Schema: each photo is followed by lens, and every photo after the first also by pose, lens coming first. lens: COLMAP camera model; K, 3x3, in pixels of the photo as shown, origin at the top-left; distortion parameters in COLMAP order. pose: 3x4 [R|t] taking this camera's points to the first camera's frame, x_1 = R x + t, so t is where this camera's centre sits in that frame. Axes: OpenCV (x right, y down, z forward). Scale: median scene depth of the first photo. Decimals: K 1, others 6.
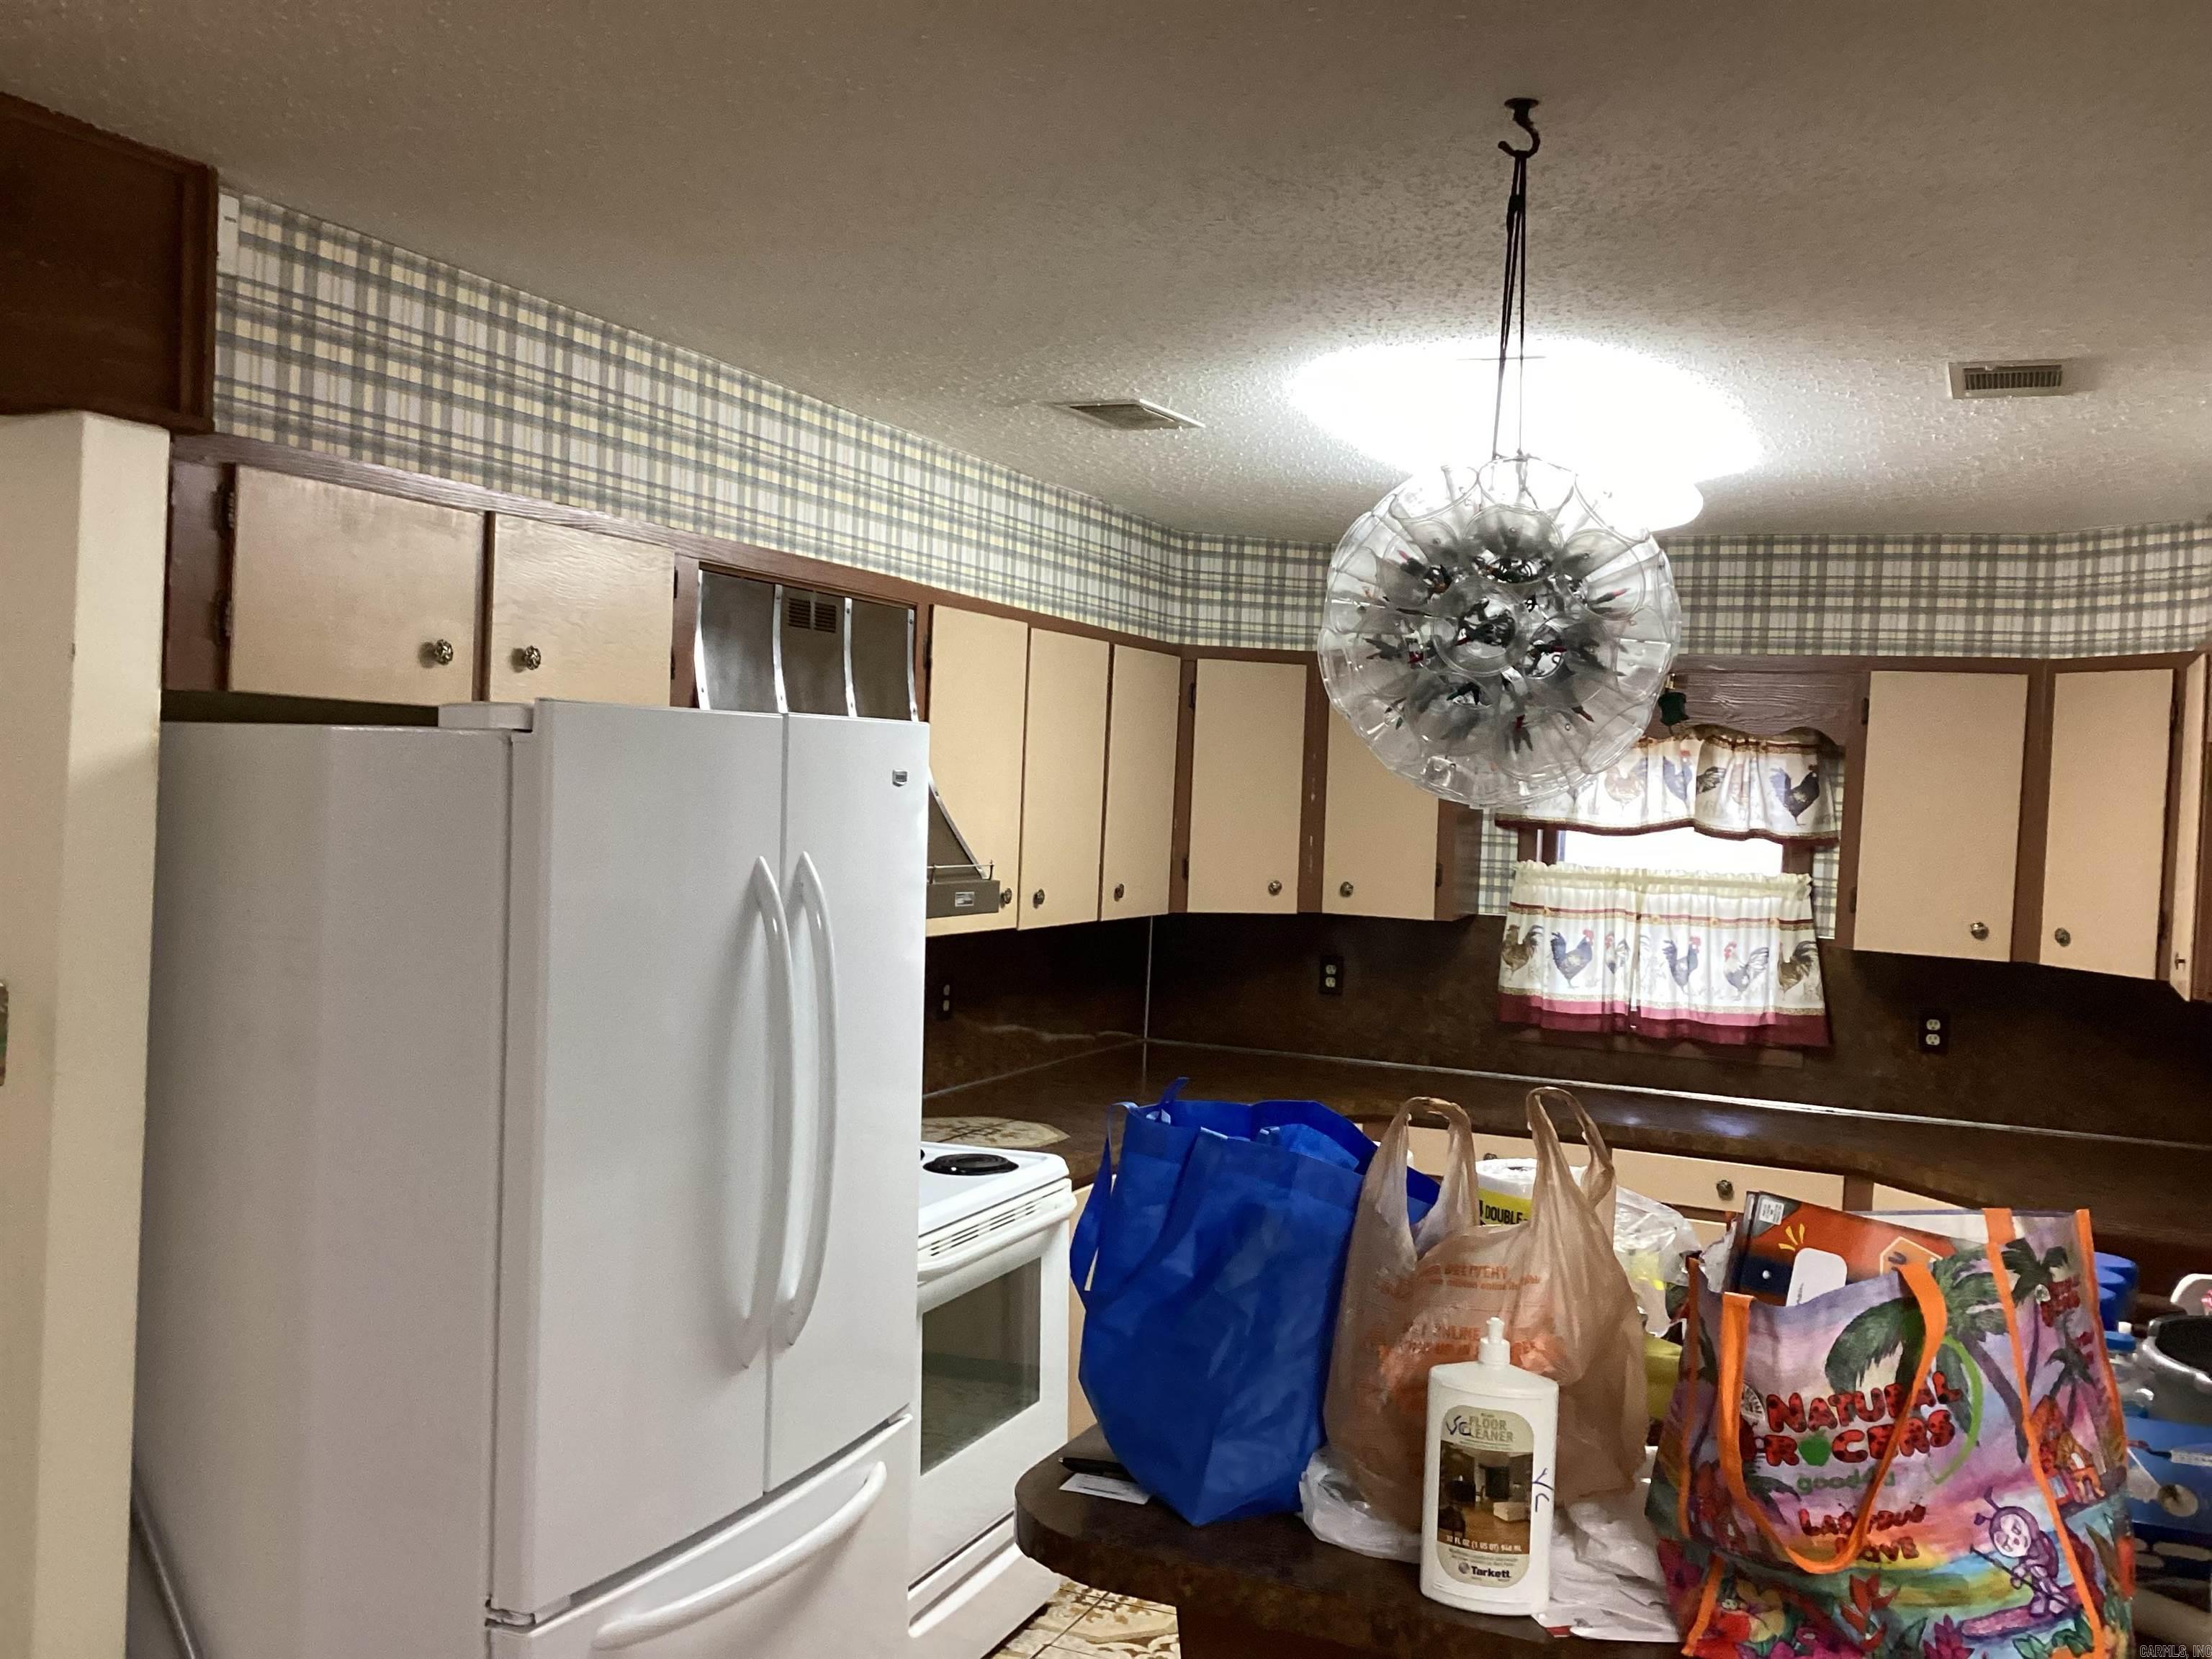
lens RADIAL K [[2002.1, 0, 1100.8], [0, 2002.1, 837.6], [0, 0, 1]] dist [0.113761, -0.199894]
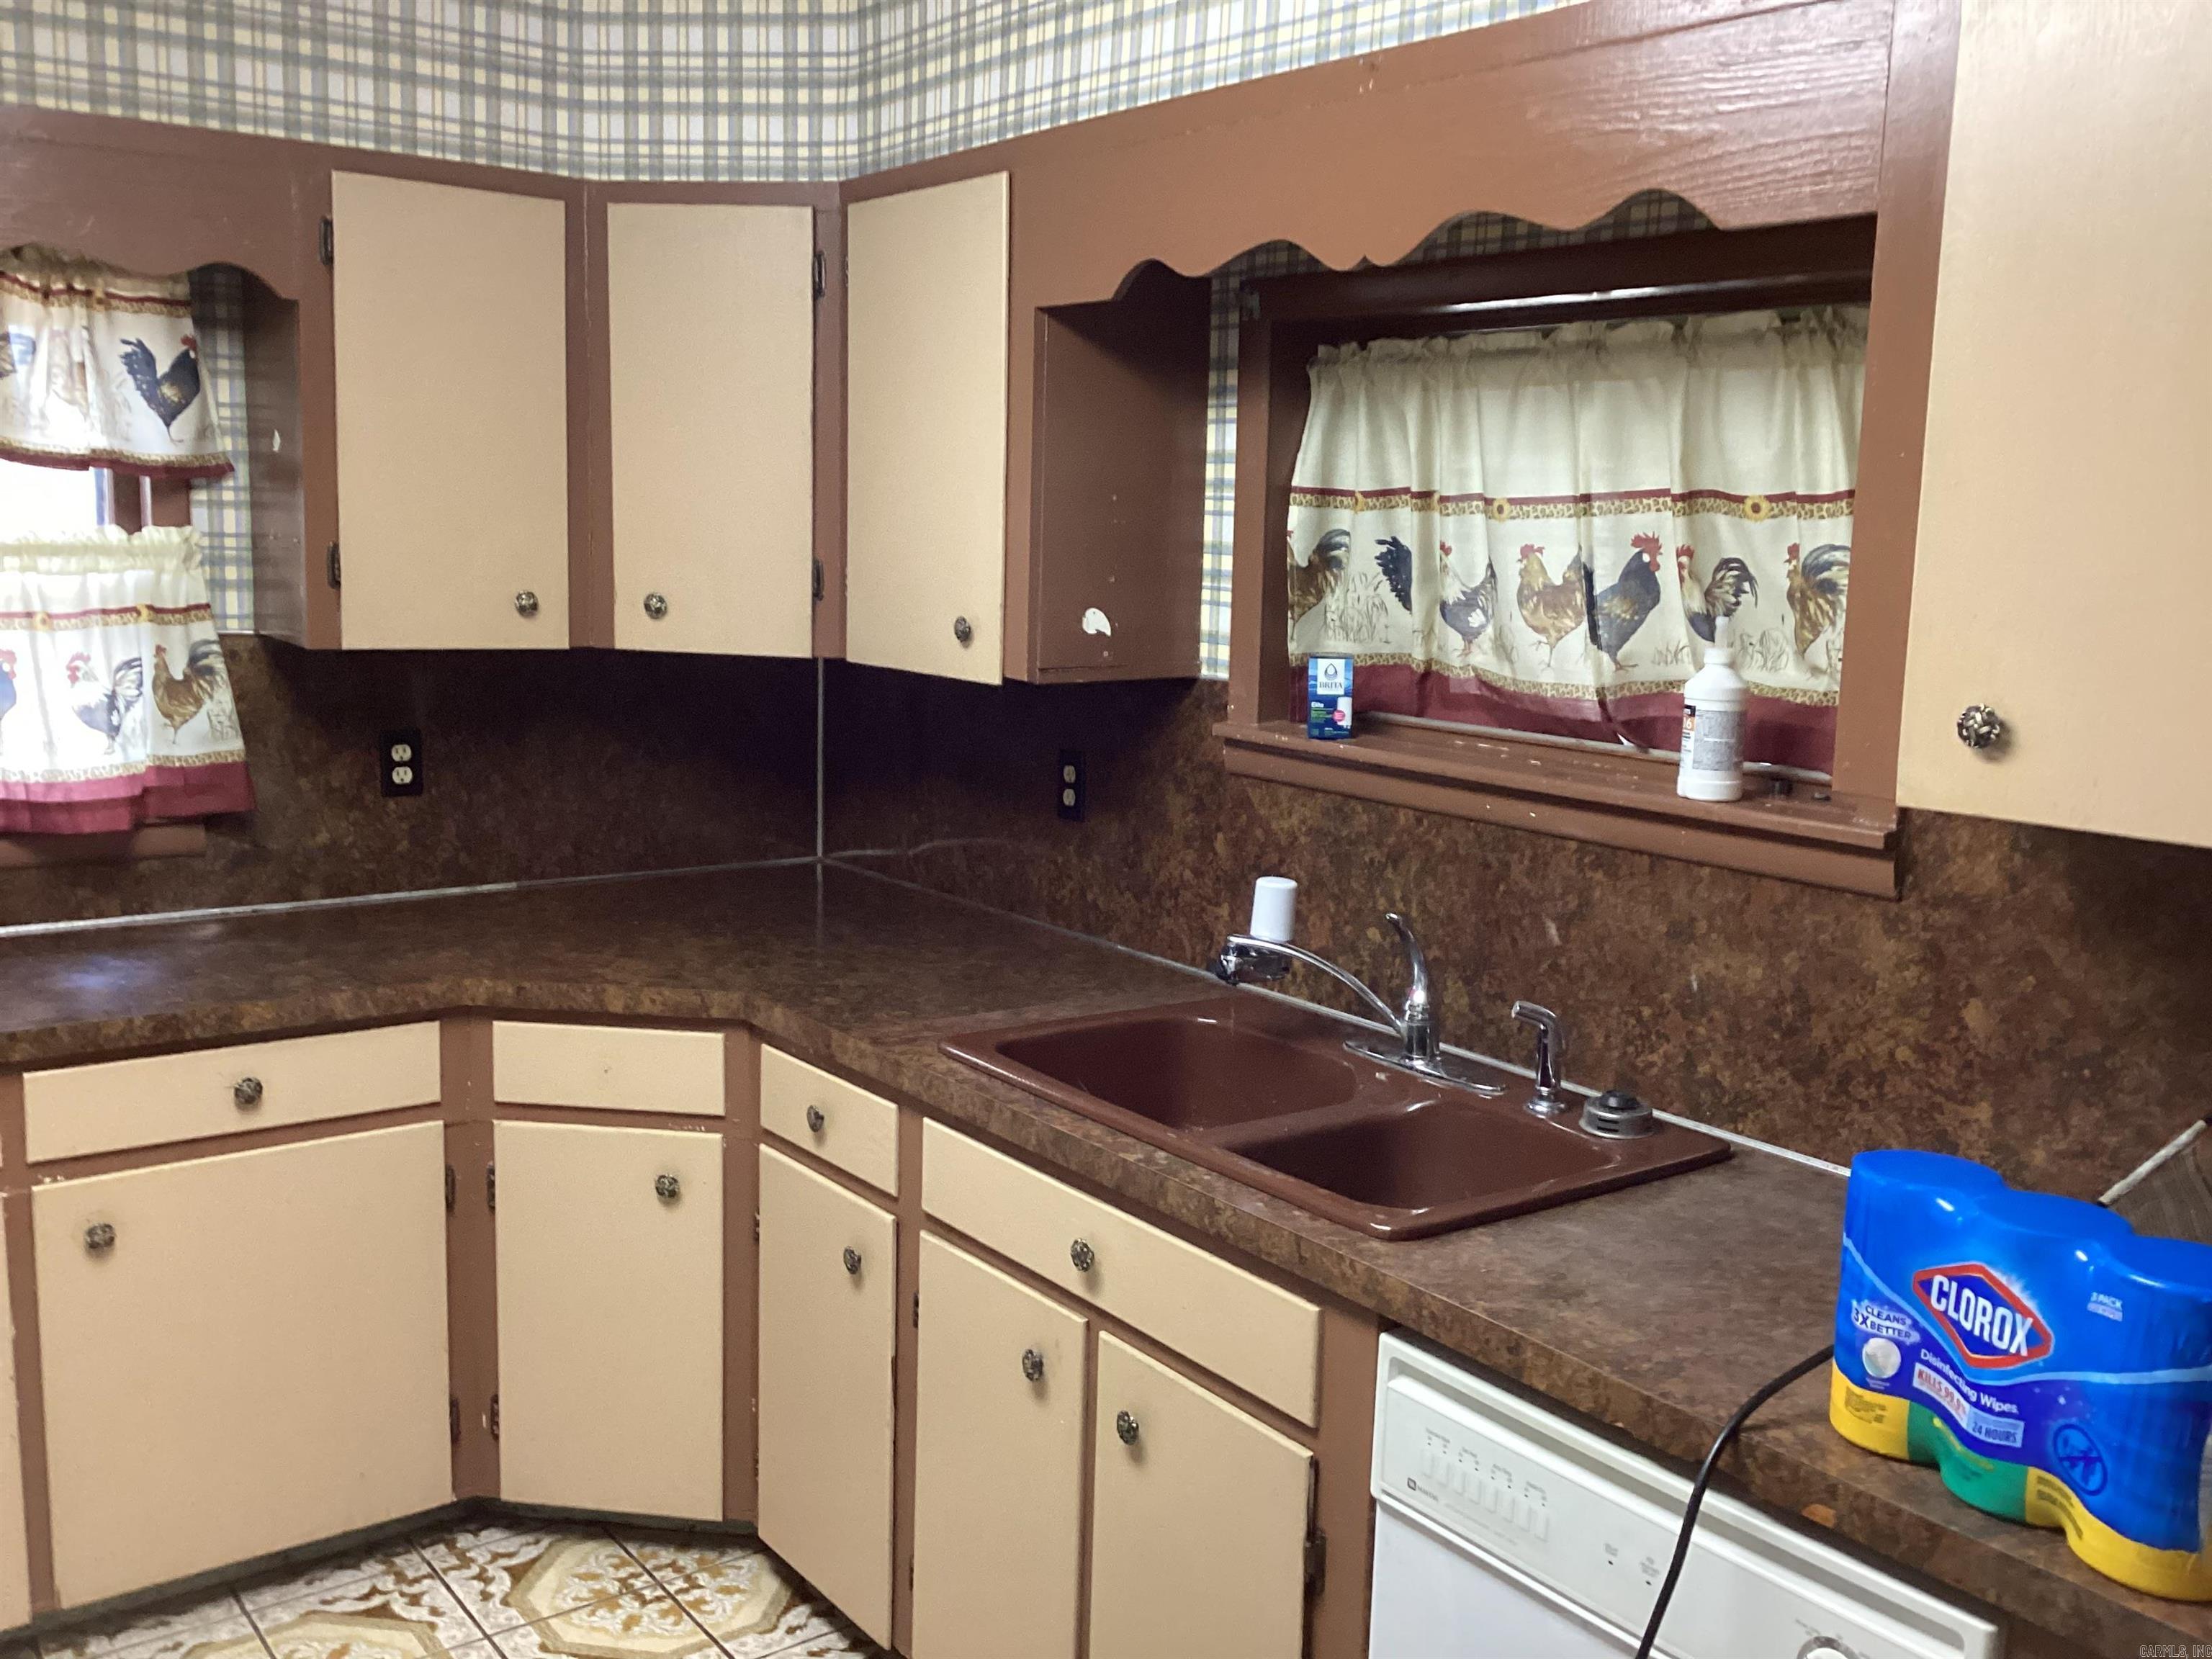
lens RADIAL K [[2002.1, 0, 1100.8], [0, 2002.1, 837.6], [0, 0, 1]] dist [0.113761, -0.199894]
pose [[0.481933, -0.167299, 0.860088, -0.047753], [0.019731, 0.983426, 0.180234, 0.005641], [-0.875986, -0.069891, 0.477247, 0.480267]]
